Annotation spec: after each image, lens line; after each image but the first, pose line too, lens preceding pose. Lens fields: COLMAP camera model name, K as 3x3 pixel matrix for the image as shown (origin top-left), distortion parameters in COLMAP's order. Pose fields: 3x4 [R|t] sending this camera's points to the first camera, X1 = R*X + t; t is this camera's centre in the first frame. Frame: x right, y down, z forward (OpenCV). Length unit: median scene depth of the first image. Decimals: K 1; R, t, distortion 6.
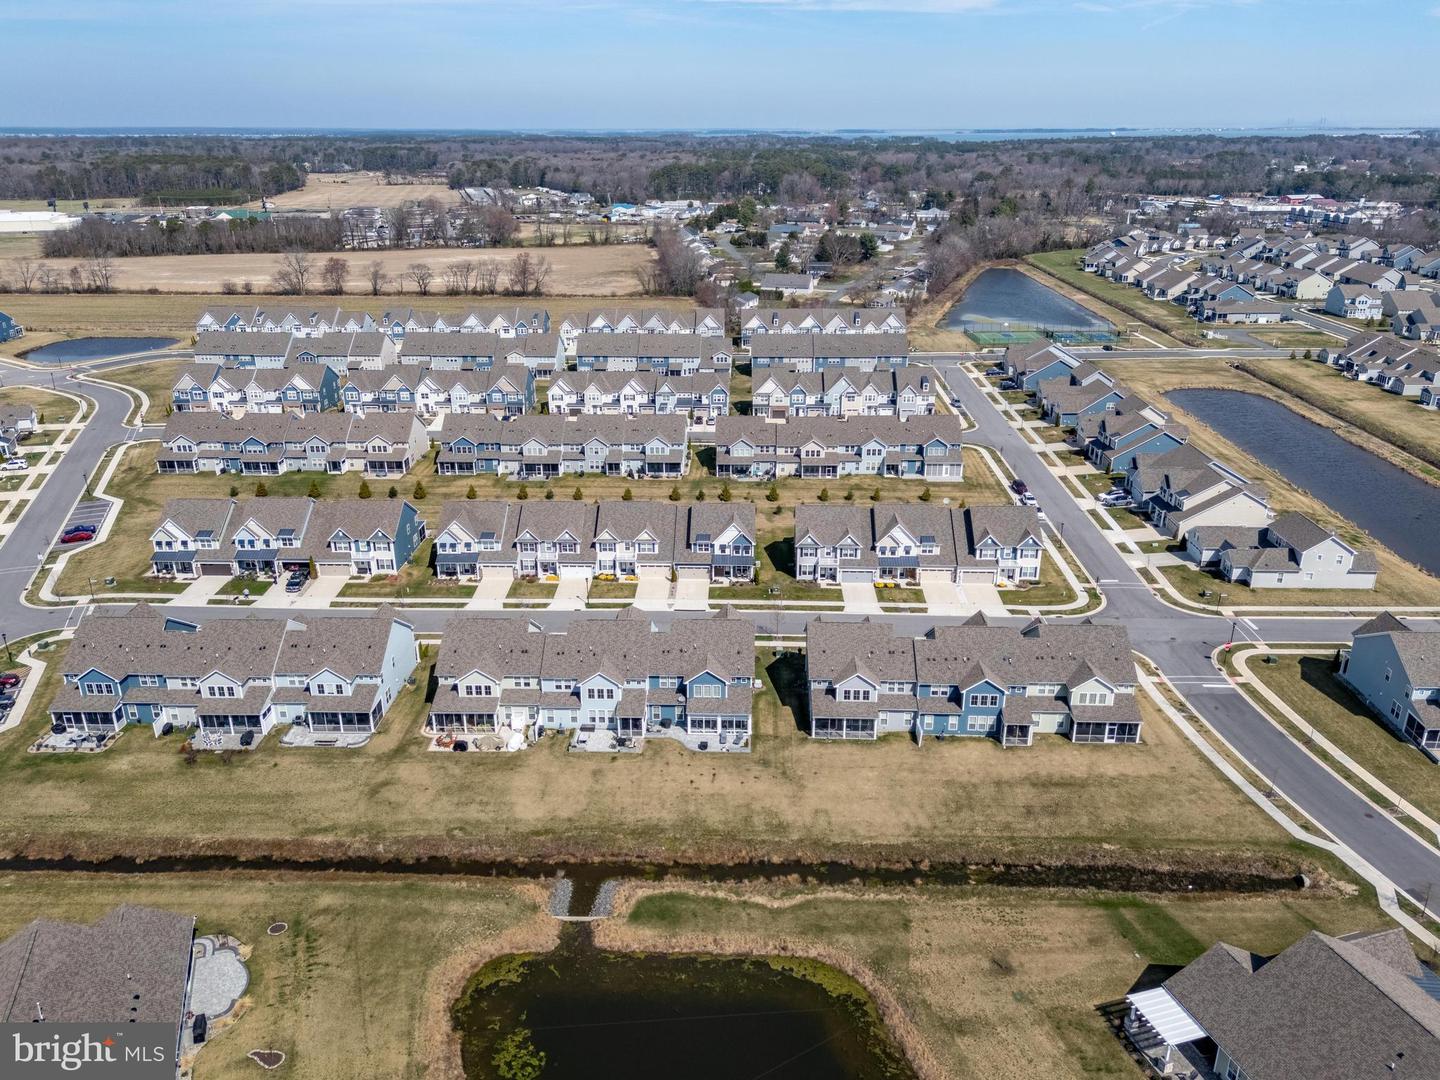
lens RADIAL K [[1061.2, 0, 720.0], [0, 1061.2, 540.0], [0, 0, 1]] dist [0.075771, -0.071623]
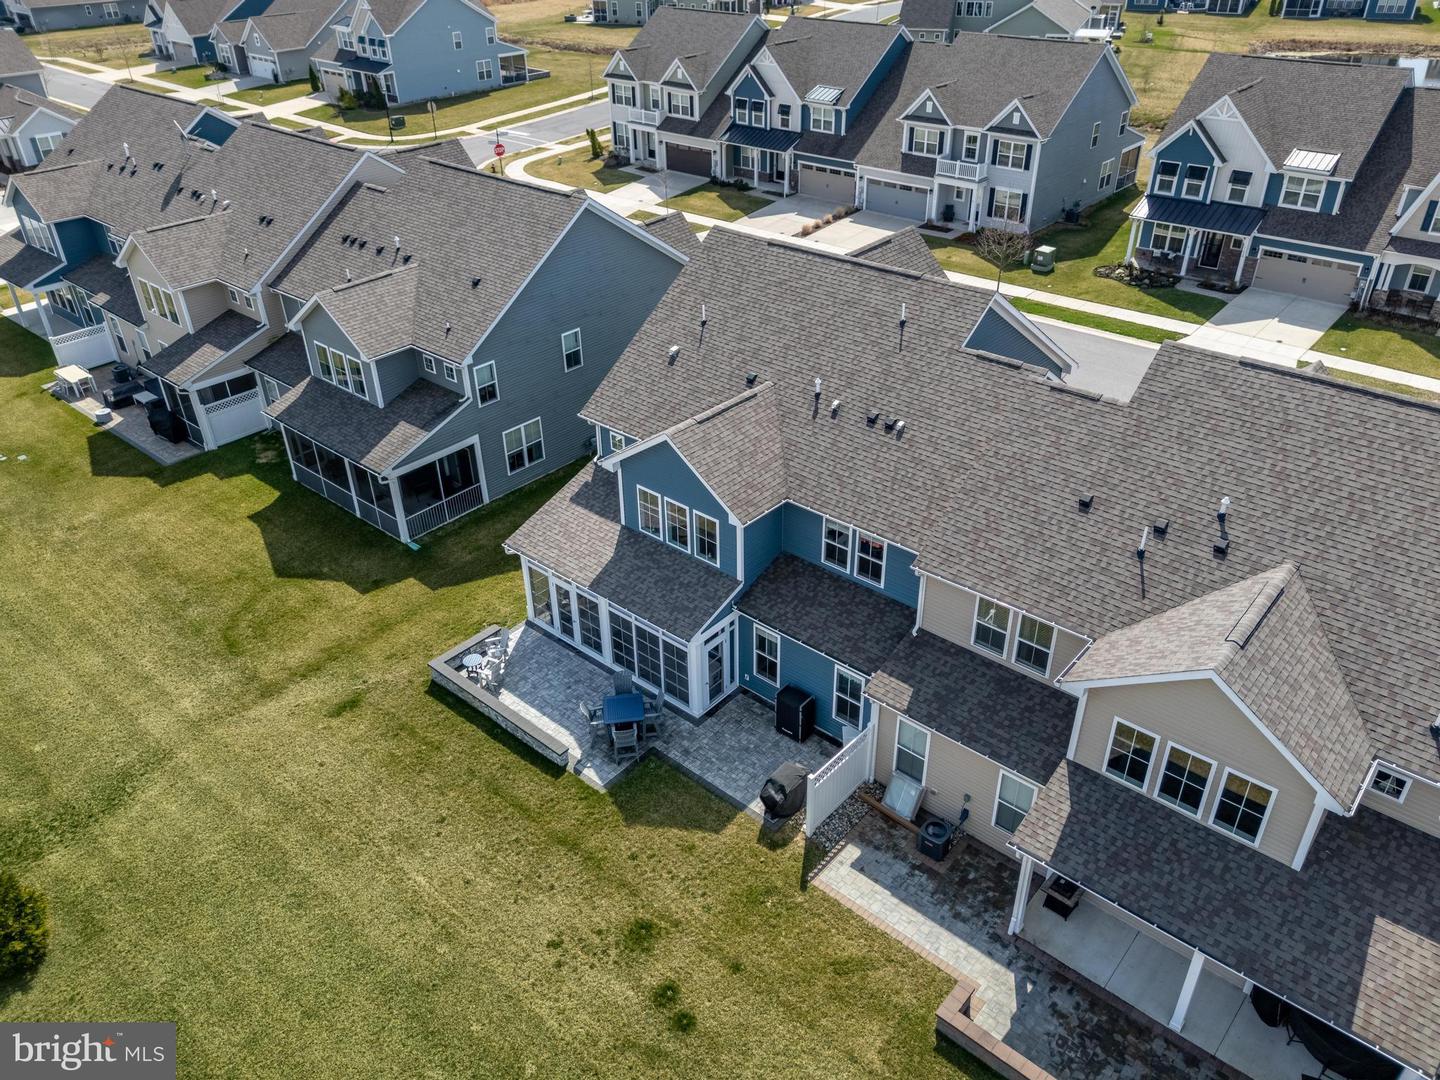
lens RADIAL K [[1061.2, 0, 720.0], [0, 1061.2, 540.0], [0, 0, 1]] dist [0.075771, -0.071623]
pose [[-0.774194, -0.325666, 0.542739, -0.099086], [0.245455, 0.635901, 0.731698, -0.147753], [-0.583418, 0.699693, -0.412375, 1.135689]]
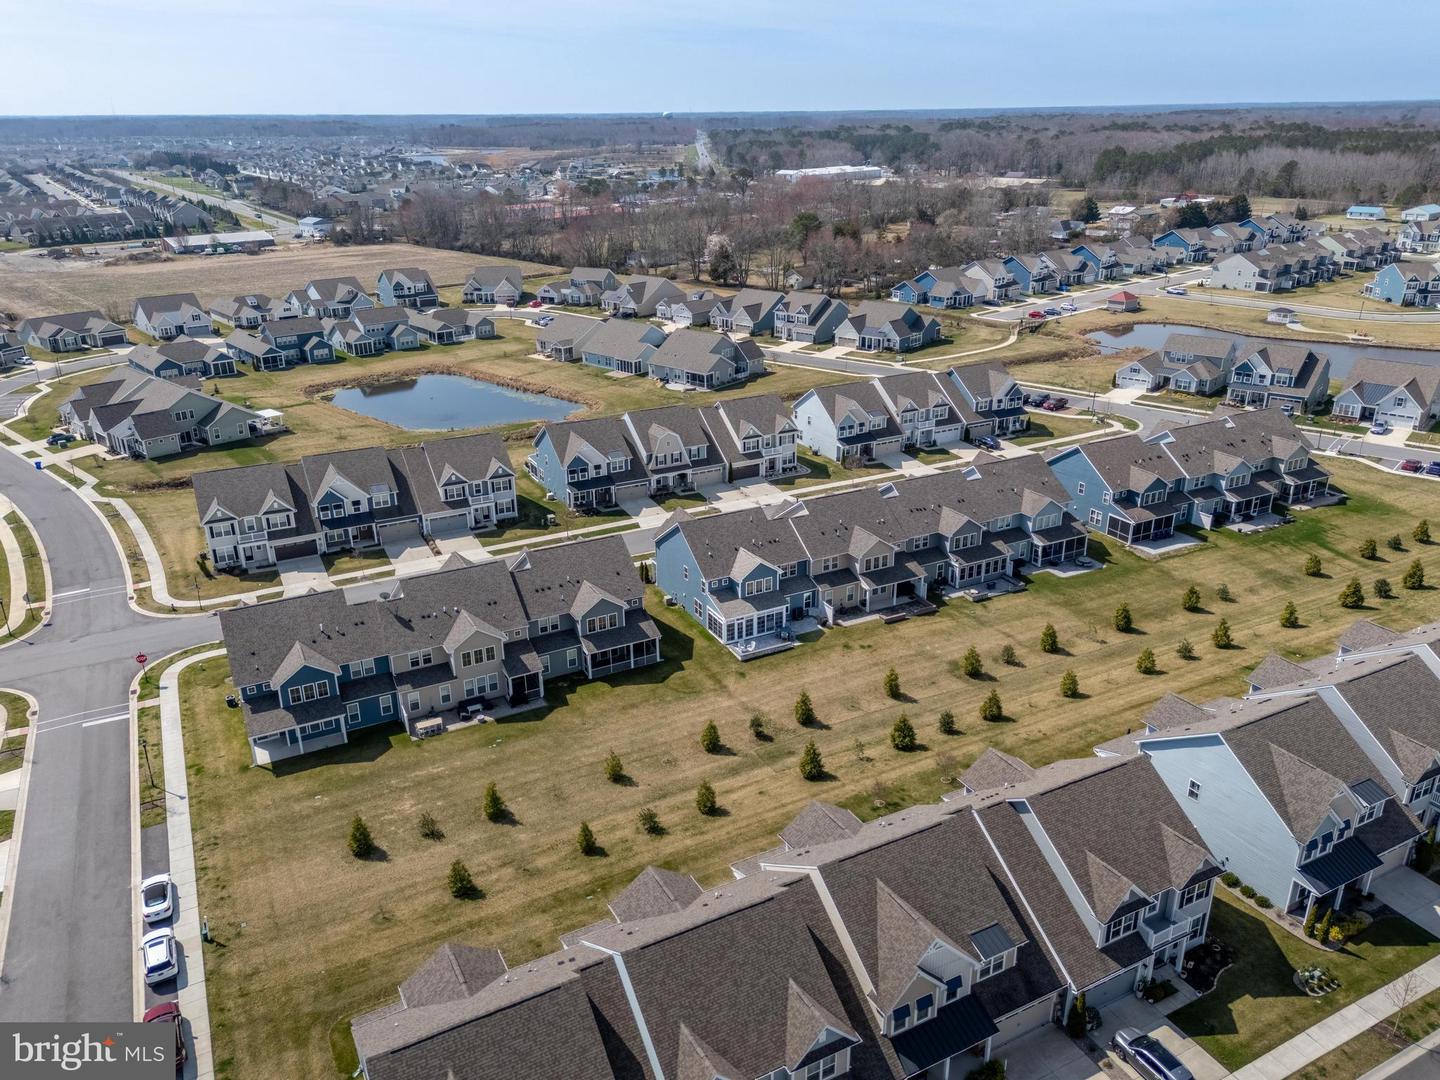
lens RADIAL K [[1061.2, 0, 720.0], [0, 1061.2, 540.0], [0, 0, 1]] dist [0.075771, -0.071623]
pose [[-0.871249, 0.193351, -0.451155, 0.314070], [-0.165269, 0.749919, 0.640553, -0.459710], [0.462181, 0.632643, -0.621411, 1.443376]]
